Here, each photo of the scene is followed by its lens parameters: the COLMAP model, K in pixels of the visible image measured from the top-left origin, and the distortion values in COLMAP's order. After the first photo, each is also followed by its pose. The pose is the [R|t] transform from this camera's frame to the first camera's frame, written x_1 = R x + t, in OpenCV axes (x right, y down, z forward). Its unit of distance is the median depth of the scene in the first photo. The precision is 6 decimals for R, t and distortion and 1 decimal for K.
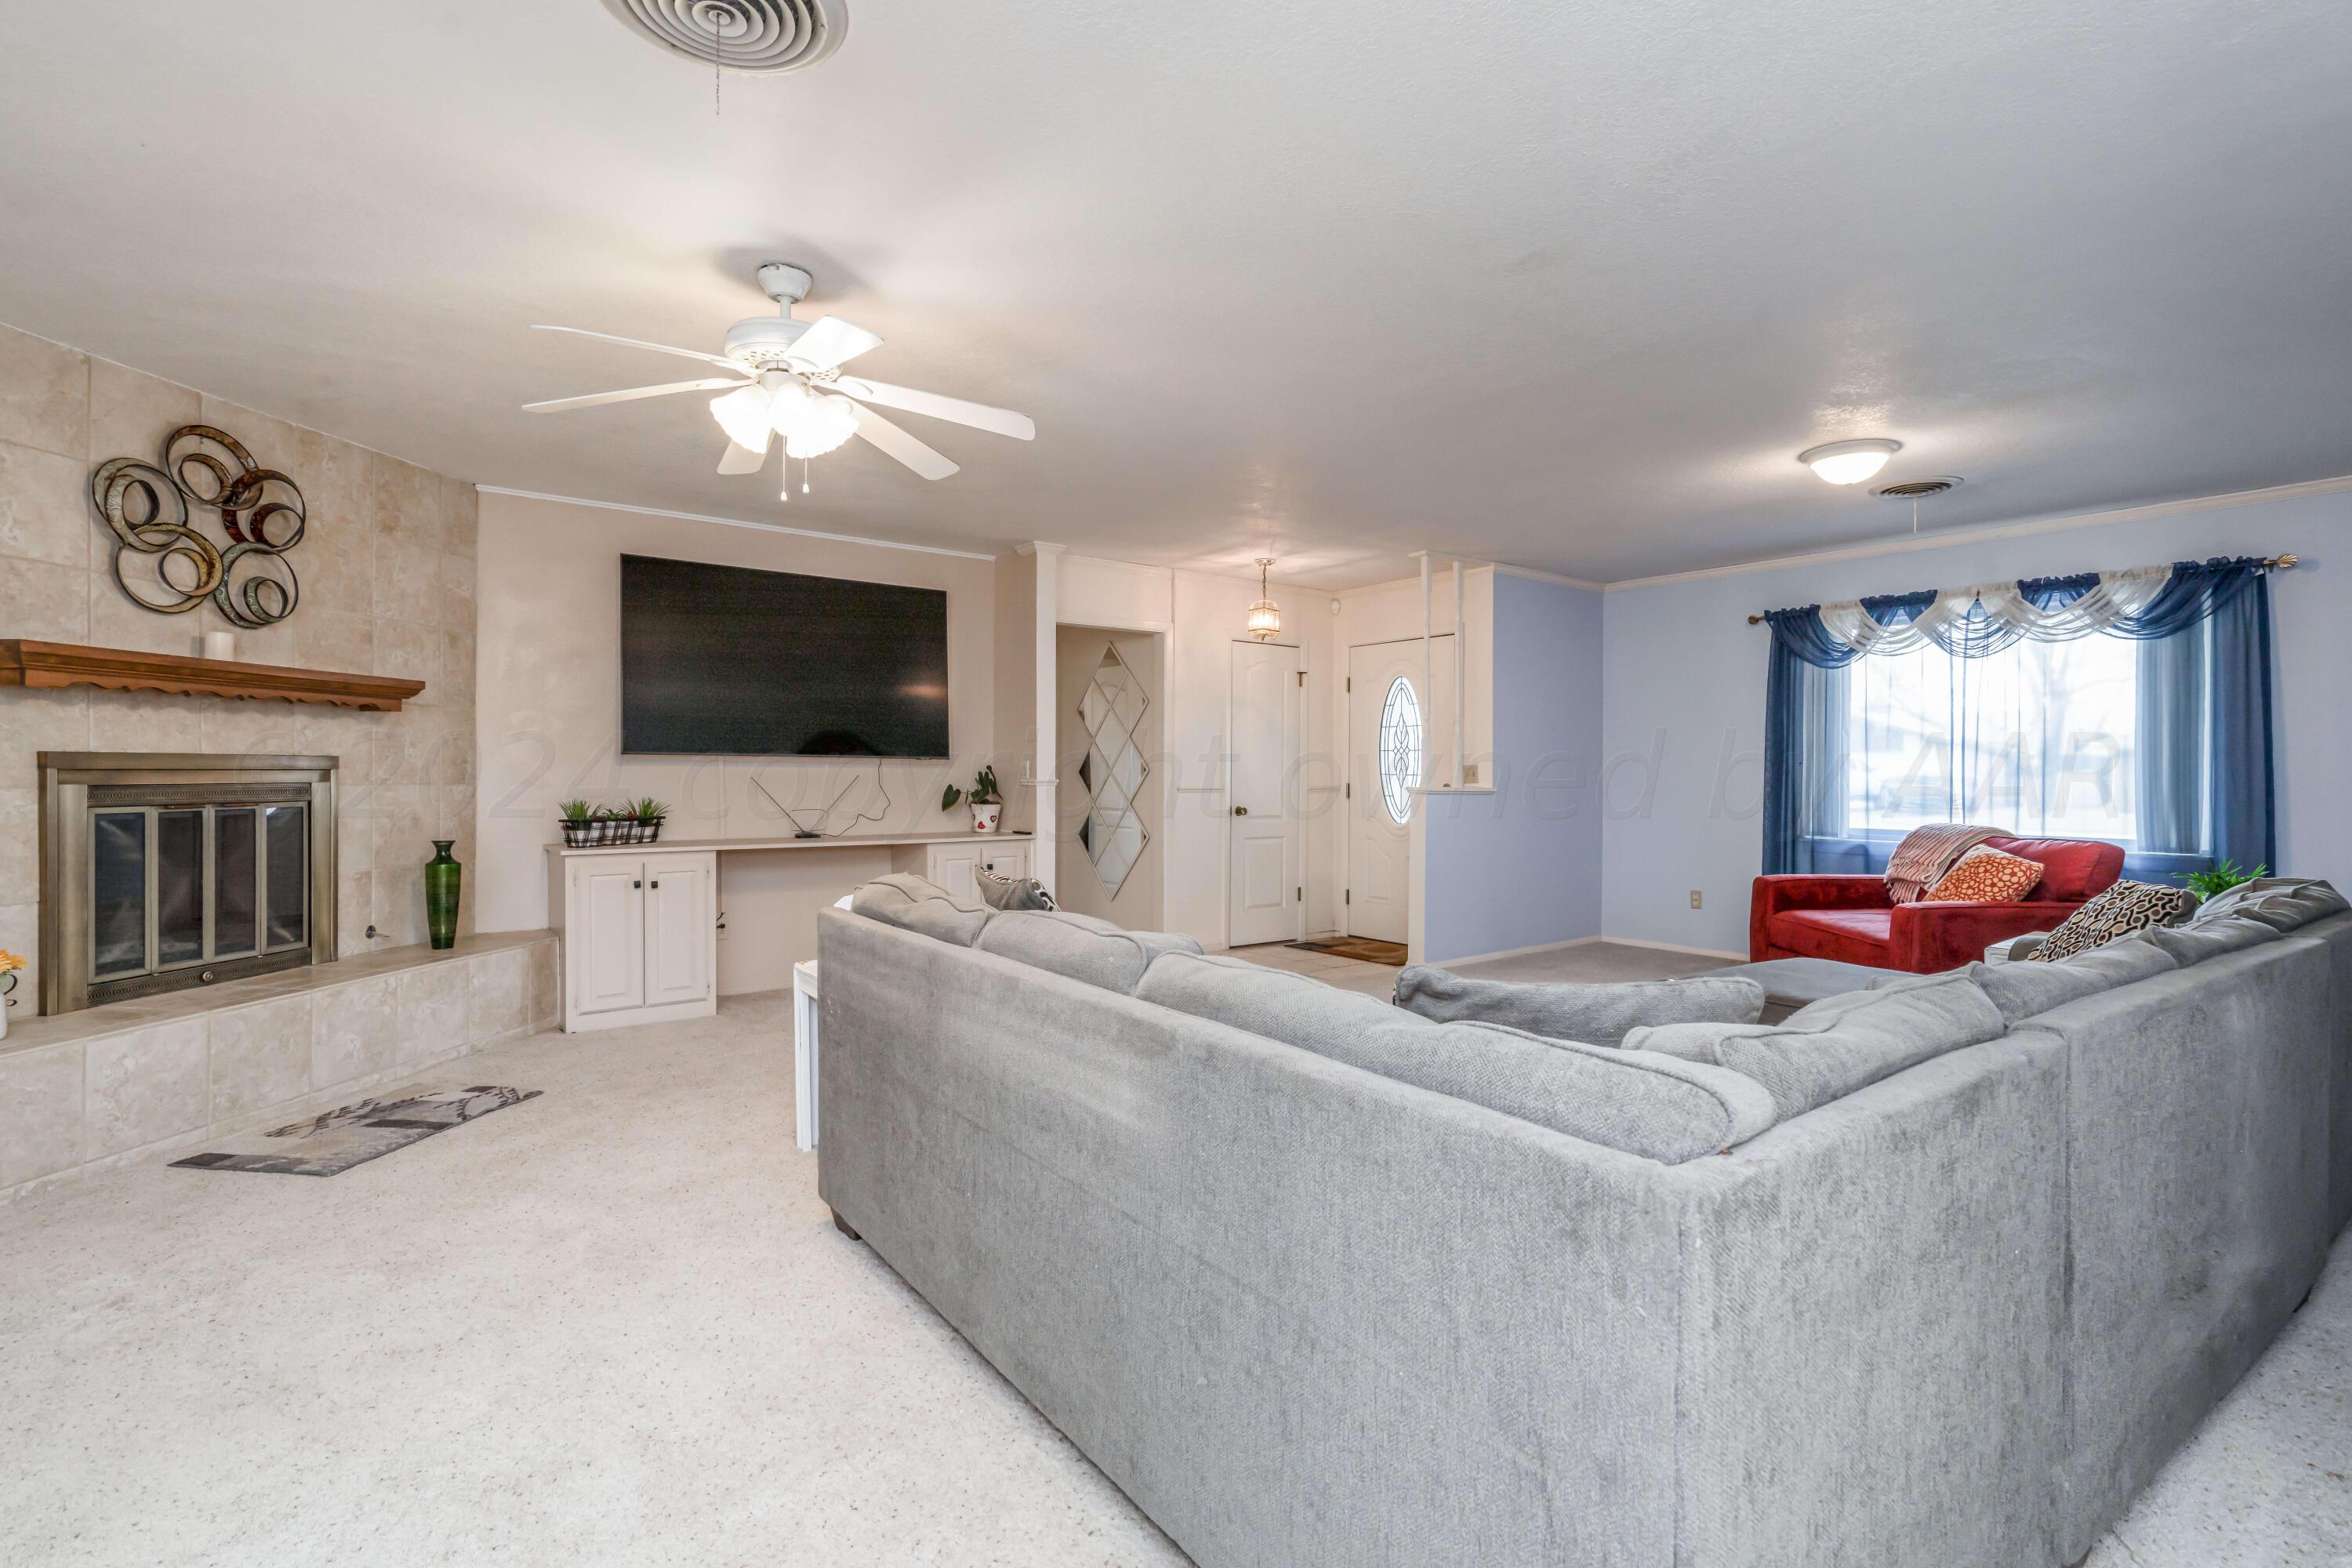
lens RADIAL K [[1086.9, 0, 1212.2], [0, 1086.9, 767.6], [0, 0, 1]] dist [0.001317, 0.000218]
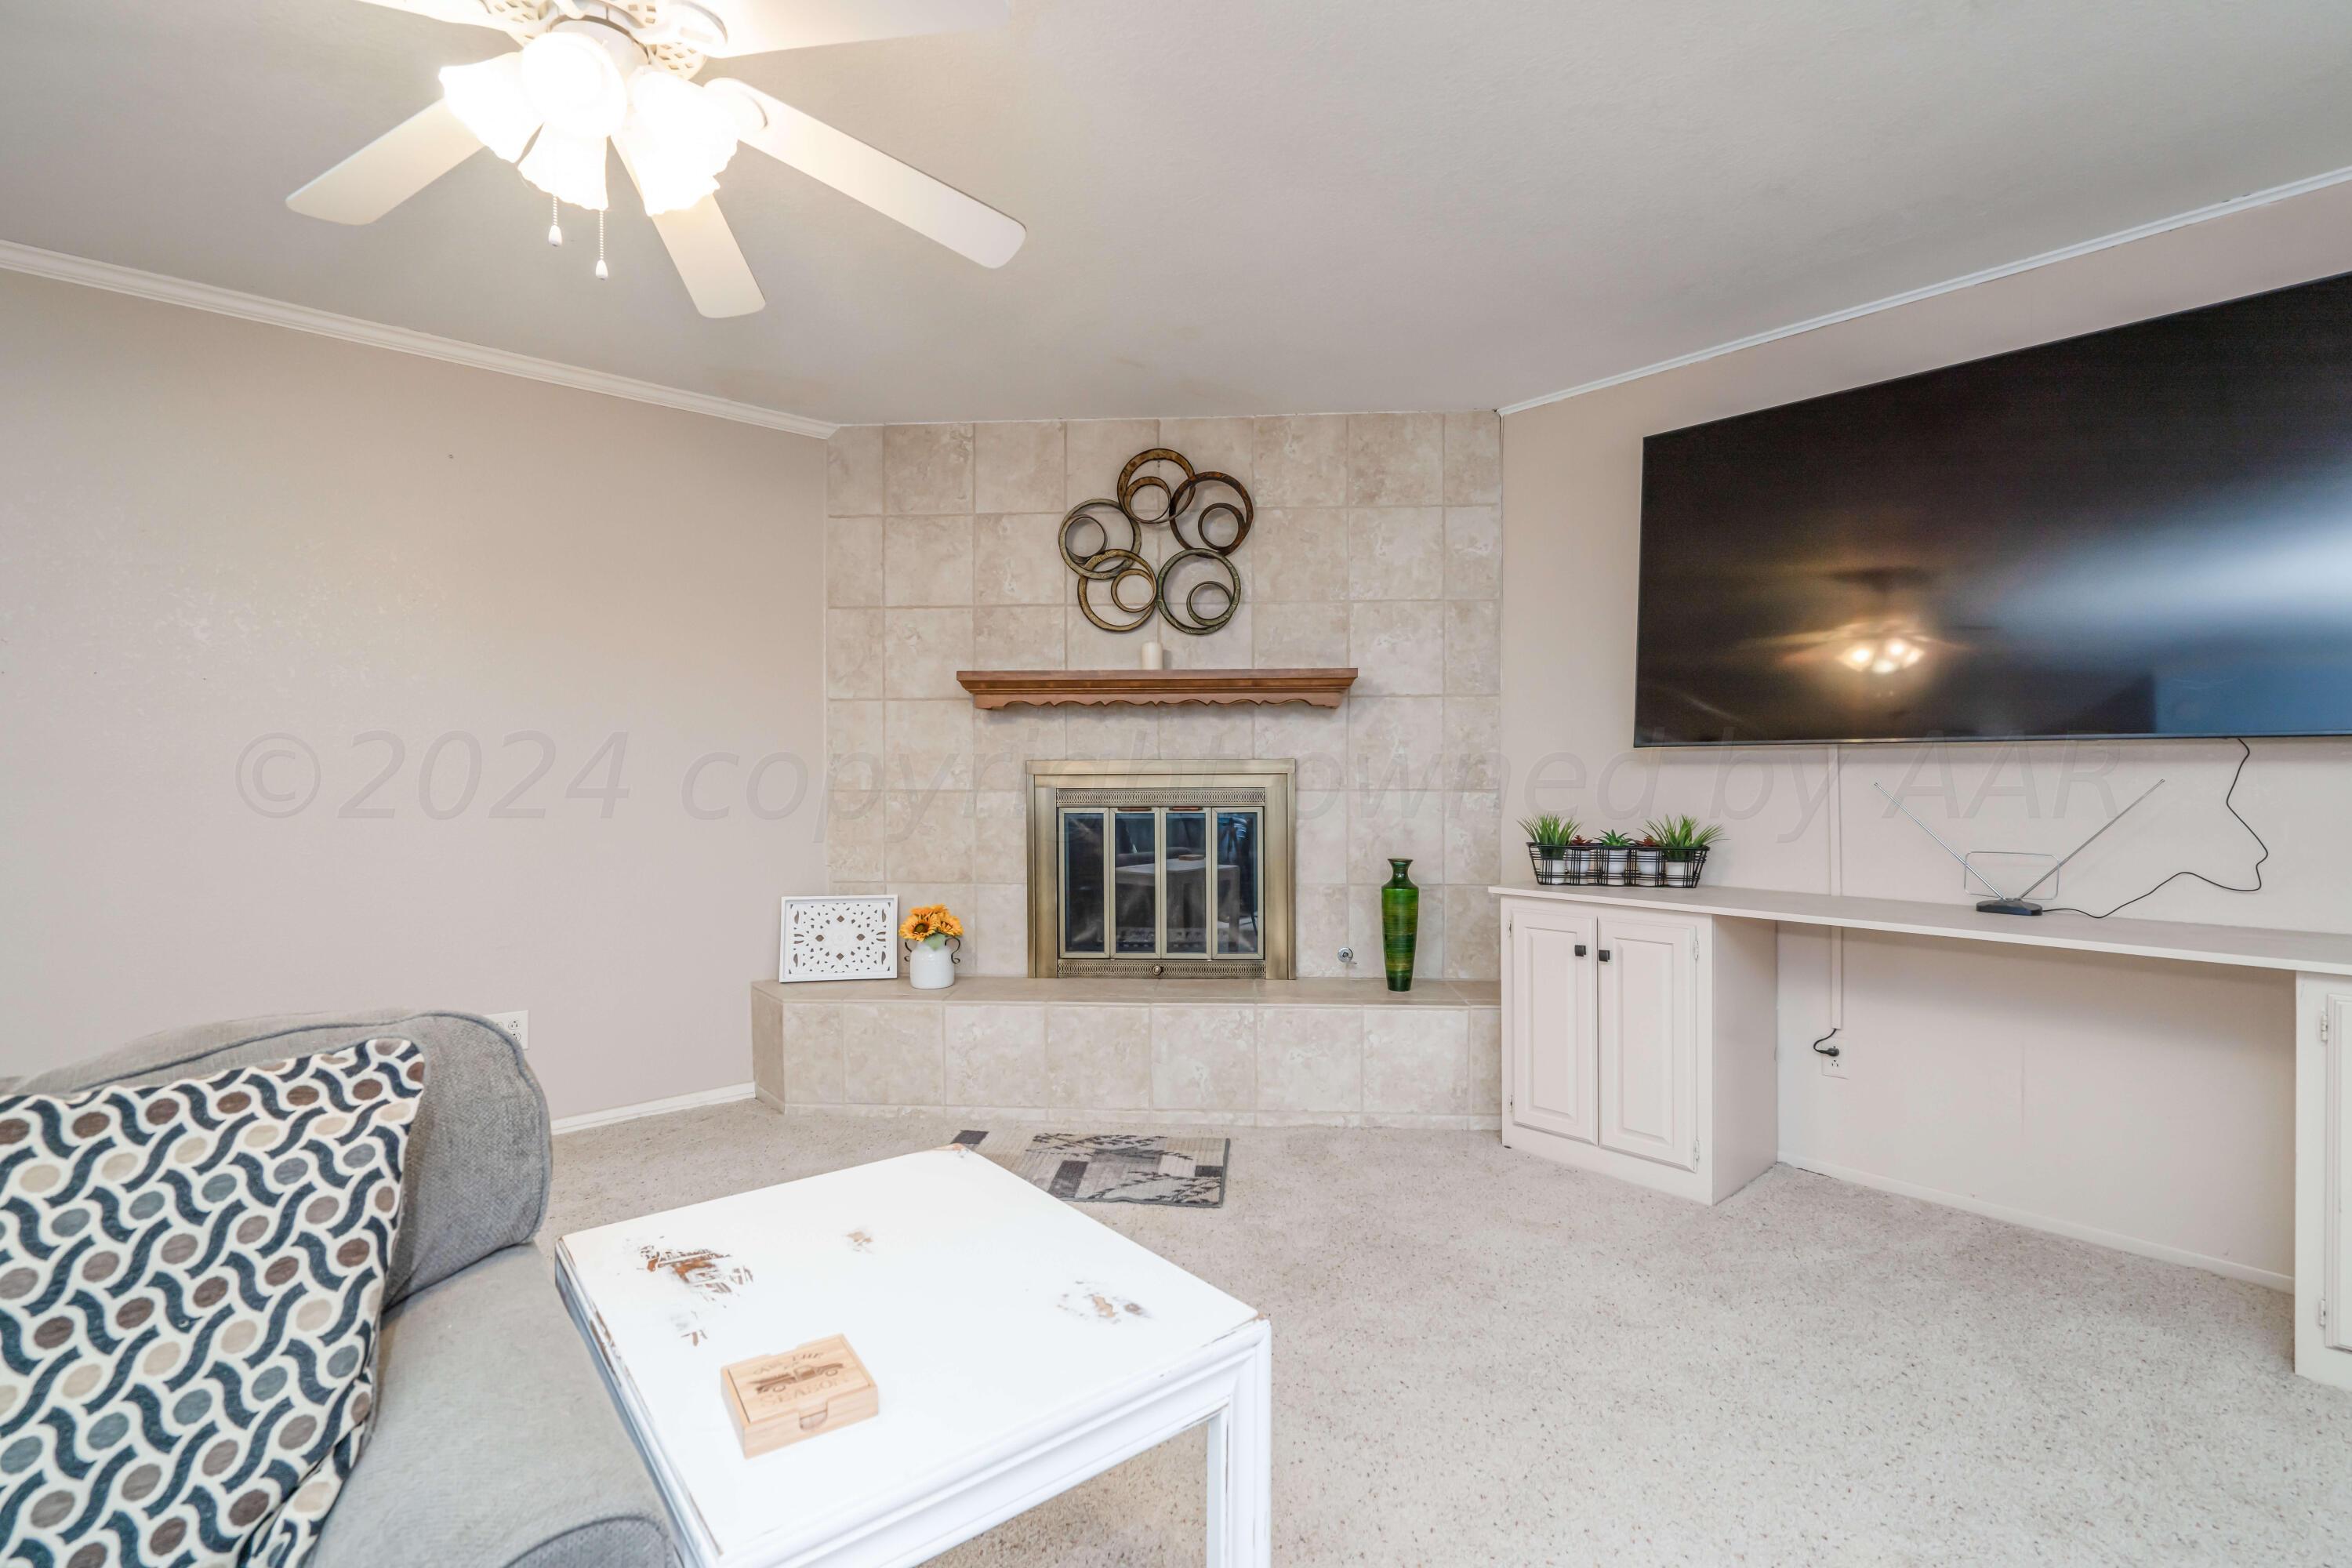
lens RADIAL K [[1087.4, 0, 1176.0], [0, 1087.4, 784.0], [0, 0, 1]] dist [-0.002331, 0.000241]
pose [[0.041165, 0.004424, -0.999143, 0.119070], [0.007658, 0.999959, 0.004743, 0.005507], [0.999123, -0.007847, 0.041130, 0.888114]]
